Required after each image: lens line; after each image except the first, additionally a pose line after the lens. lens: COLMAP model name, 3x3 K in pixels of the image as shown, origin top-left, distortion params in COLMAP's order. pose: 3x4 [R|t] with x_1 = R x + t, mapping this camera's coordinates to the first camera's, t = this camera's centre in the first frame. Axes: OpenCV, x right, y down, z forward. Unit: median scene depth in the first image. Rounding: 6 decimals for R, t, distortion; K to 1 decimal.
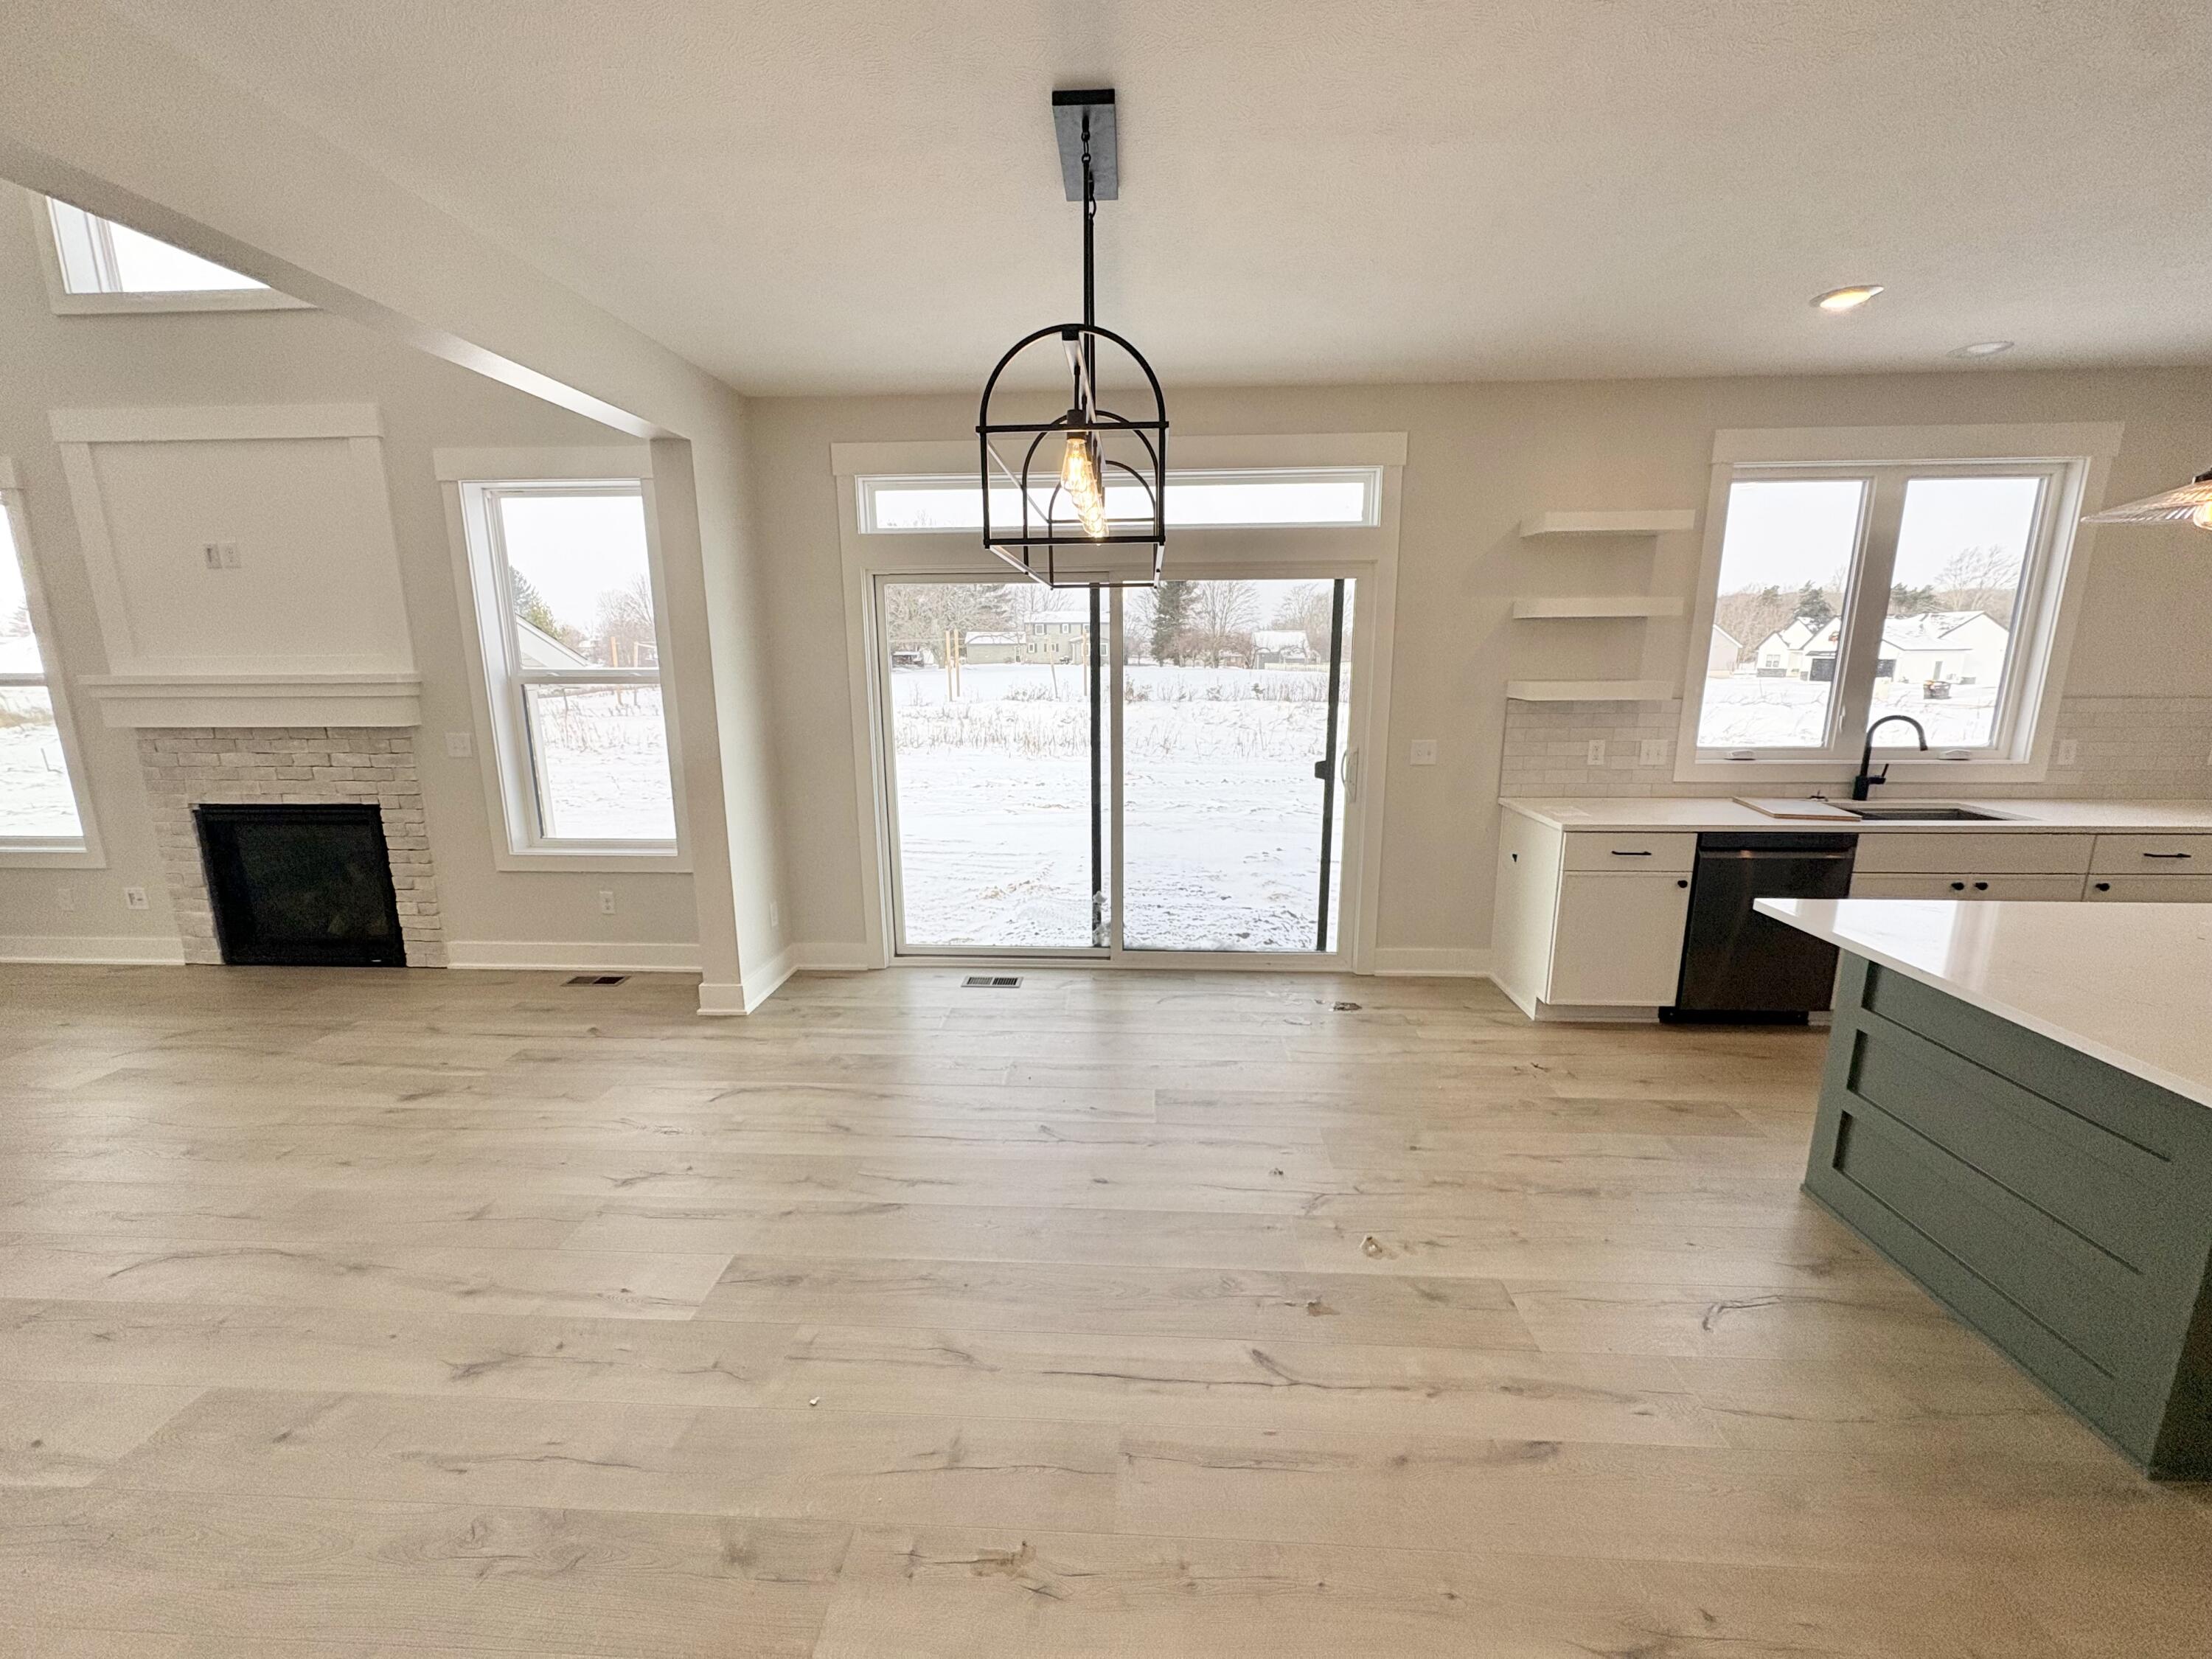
lens RADIAL K [[875.1, 0, 1101.6], [0, 875.1, 828.6], [0, 0, 1]] dist [-0.000635, 0.000840]
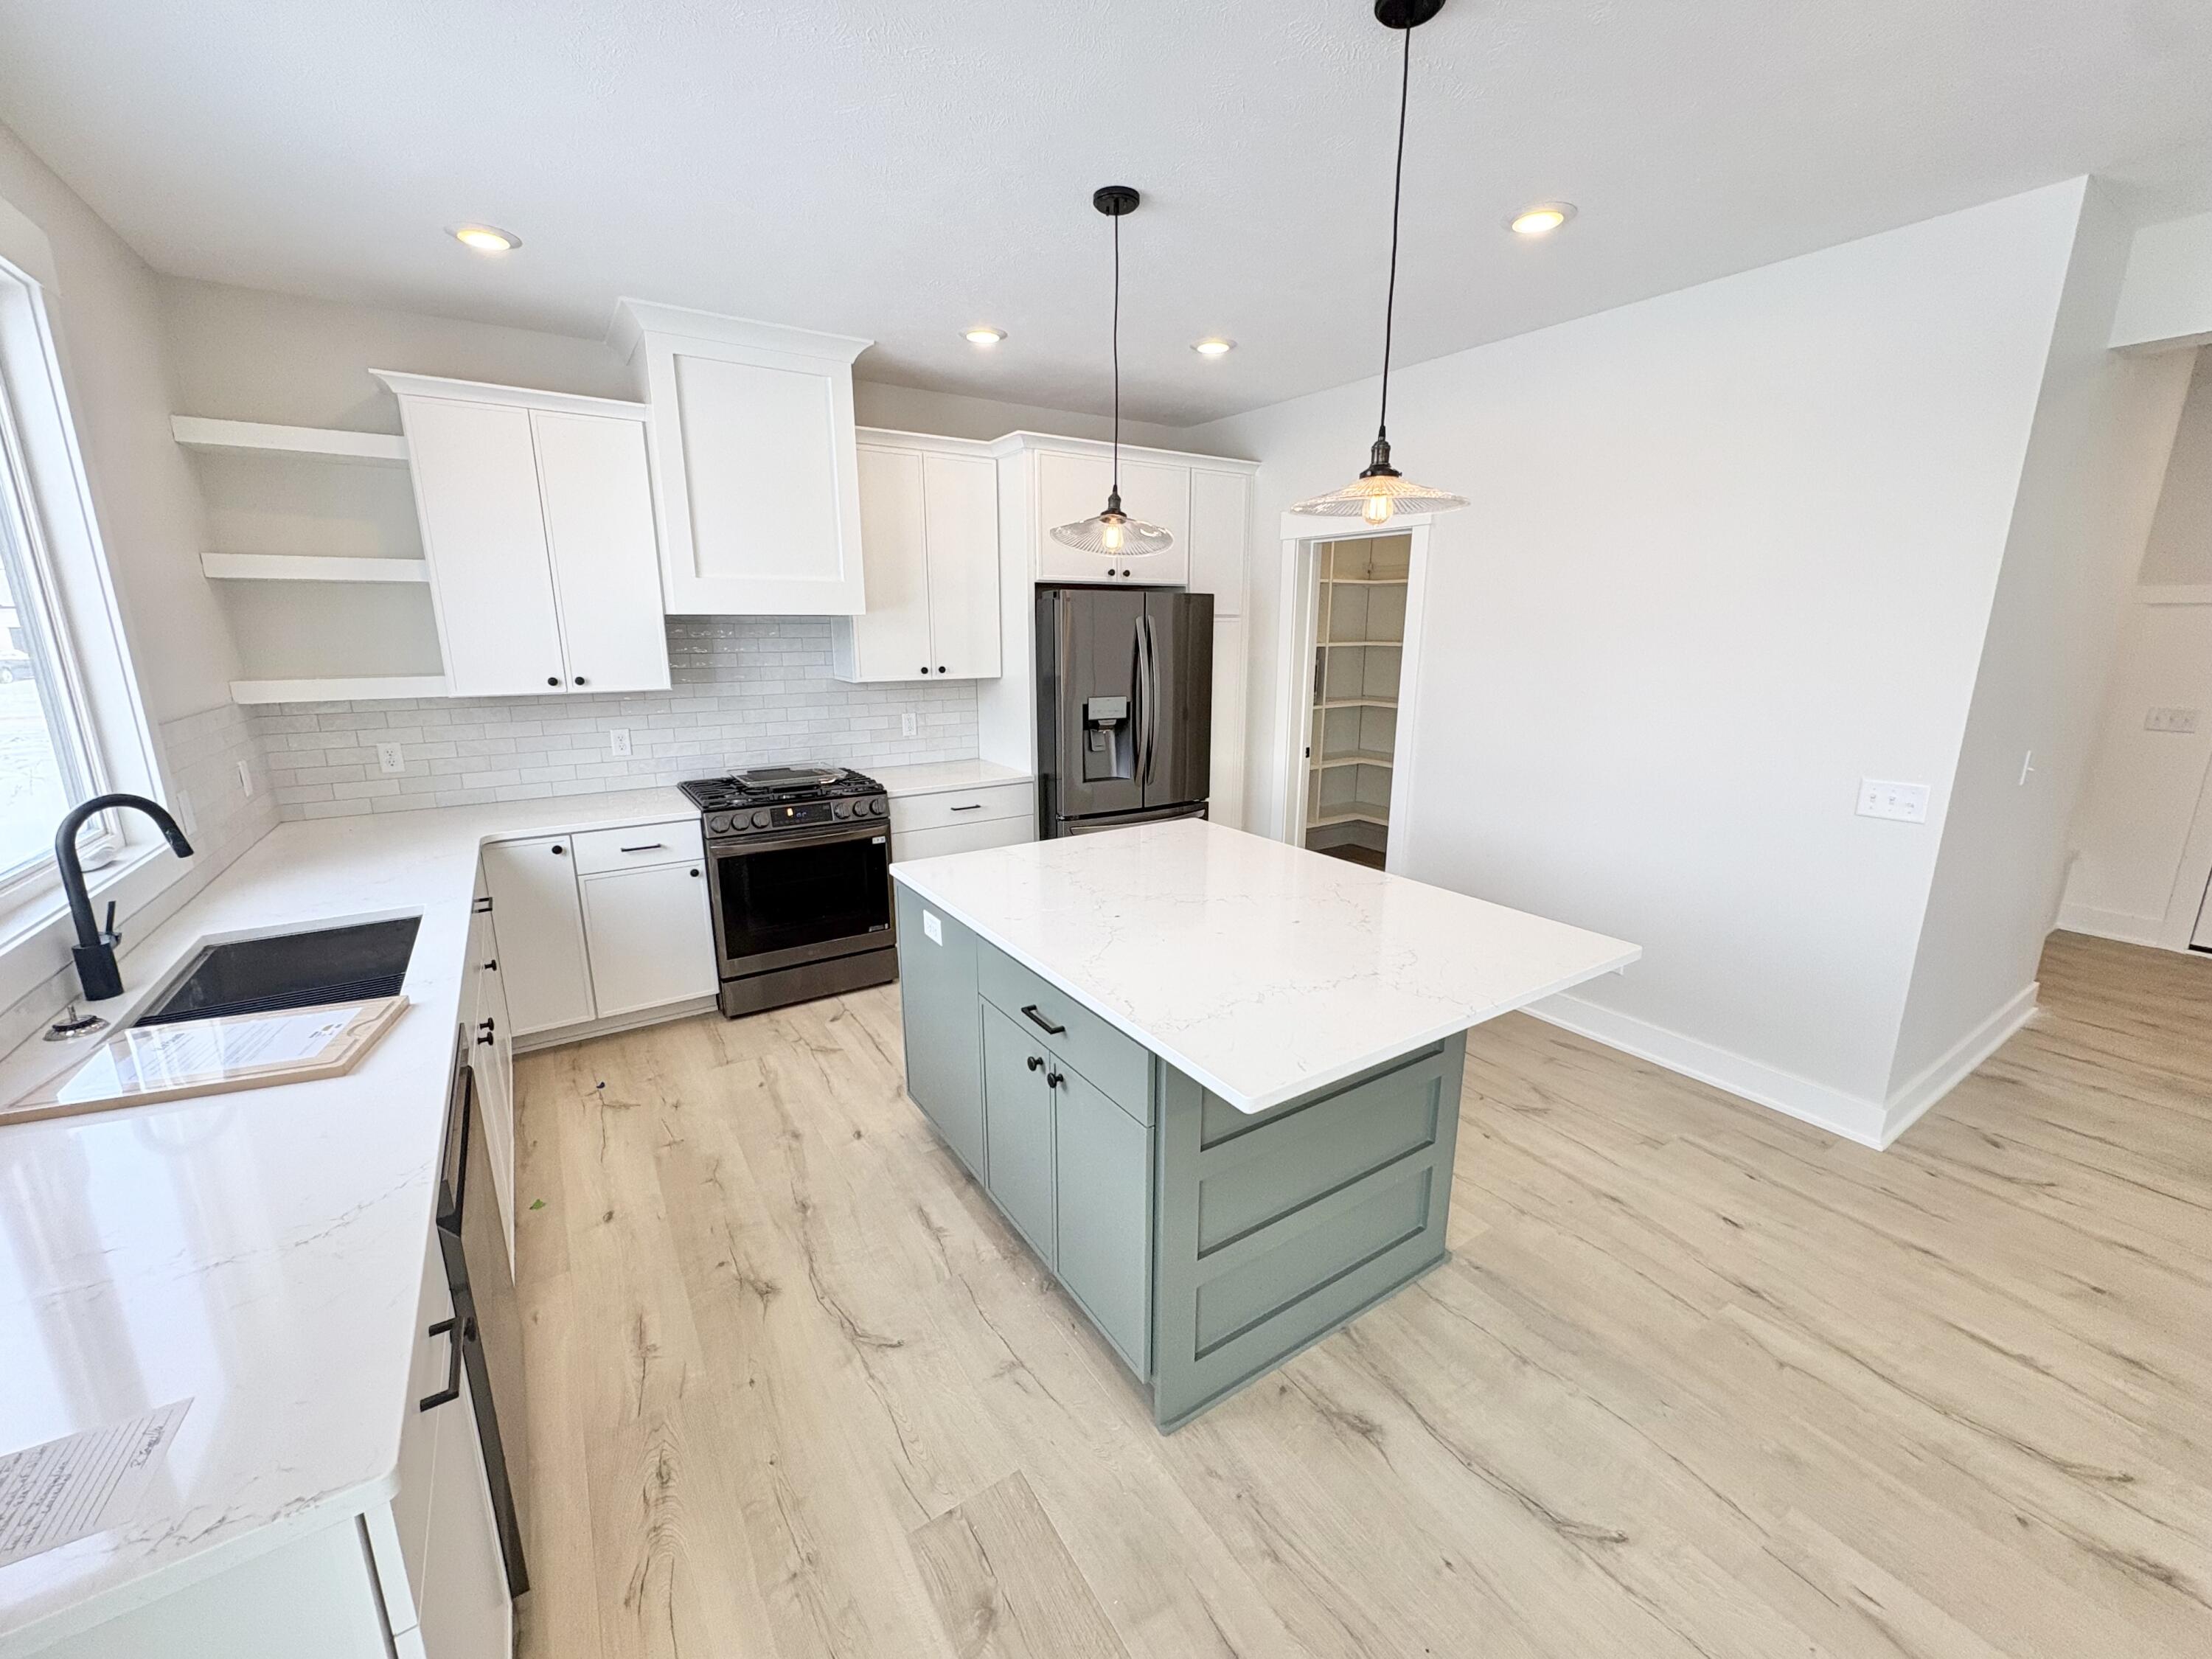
lens RADIAL K [[875.1, 0, 1101.6], [0, 875.1, 828.6], [0, 0, 1]] dist [-0.000635, 0.000840]
pose [[-0.590871, -0.178150, 0.786850, 0.247762], [0.167085, 0.927146, 0.335384, -0.175448], [-0.789274, 0.329639, -0.518058, 0.815265]]
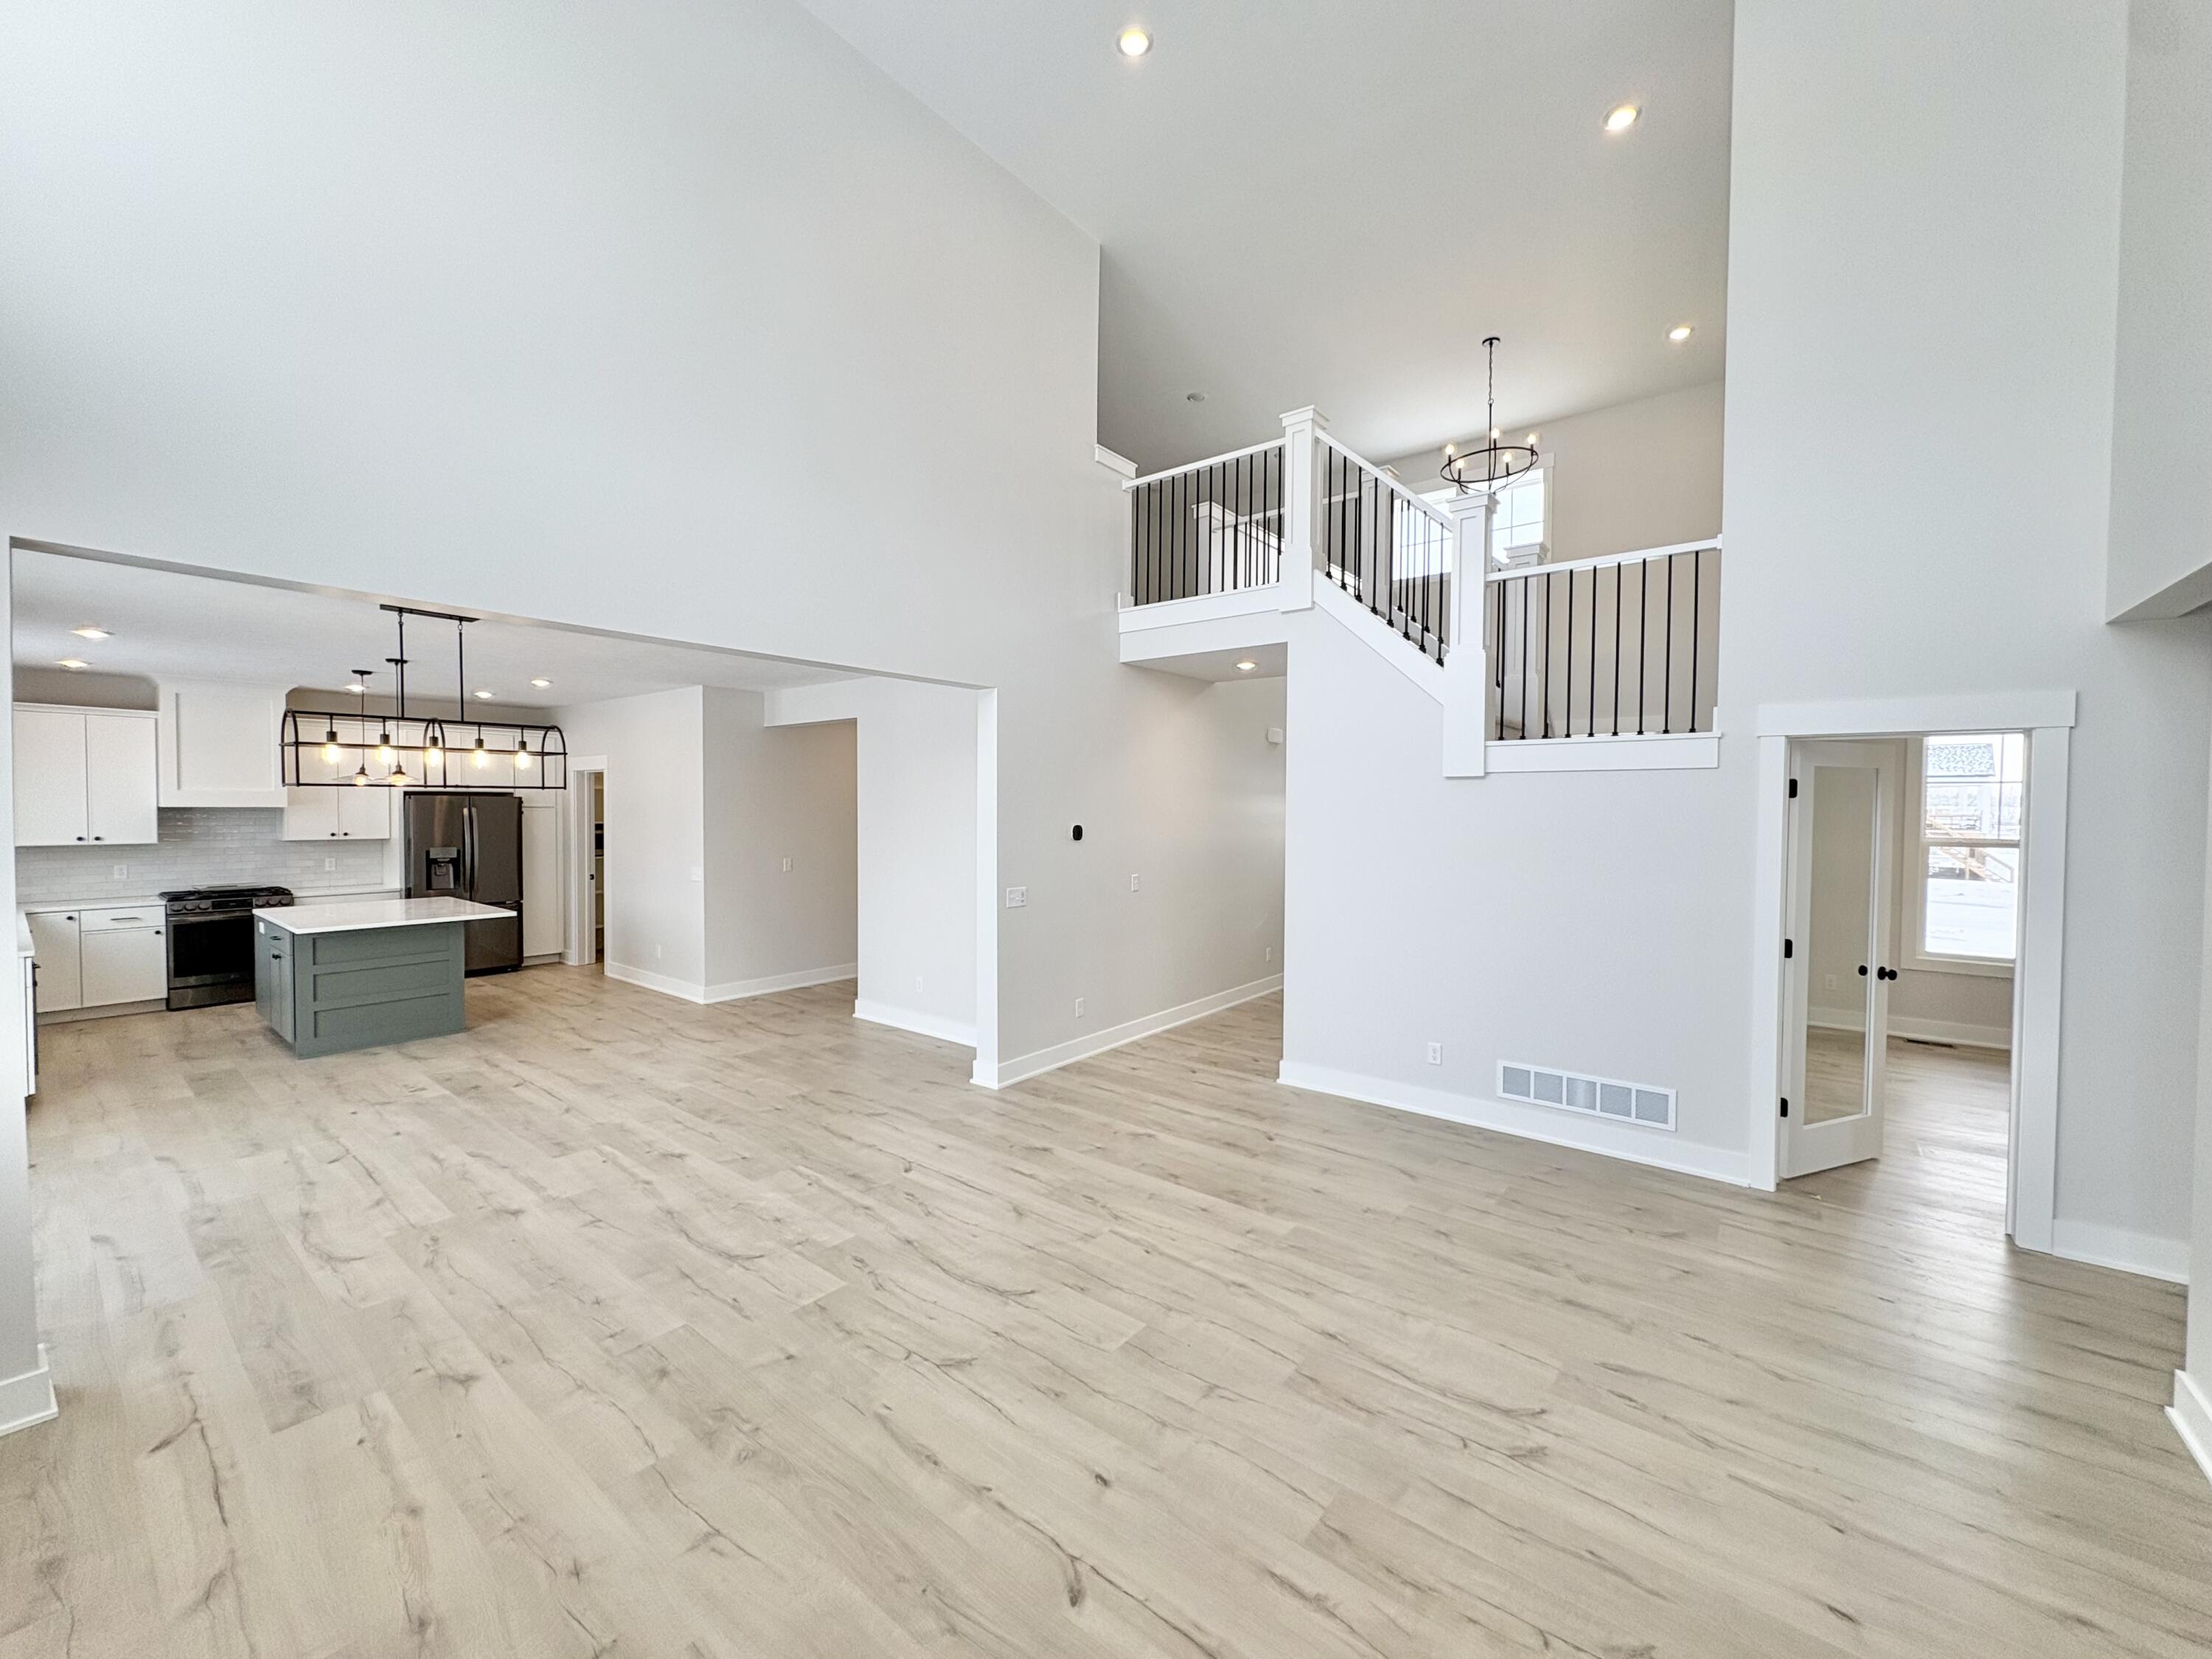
lens RADIAL K [[875.1, 0, 1101.6], [0, 875.1, 828.6], [0, 0, 1]] dist [-0.000635, 0.000840]
pose [[-0.813423, -0.013116, 0.581525, -1.394575], [0.117803, 0.975314, 0.186778, -0.217192], [-0.569619, 0.220434, -0.791797, 0.964695]]
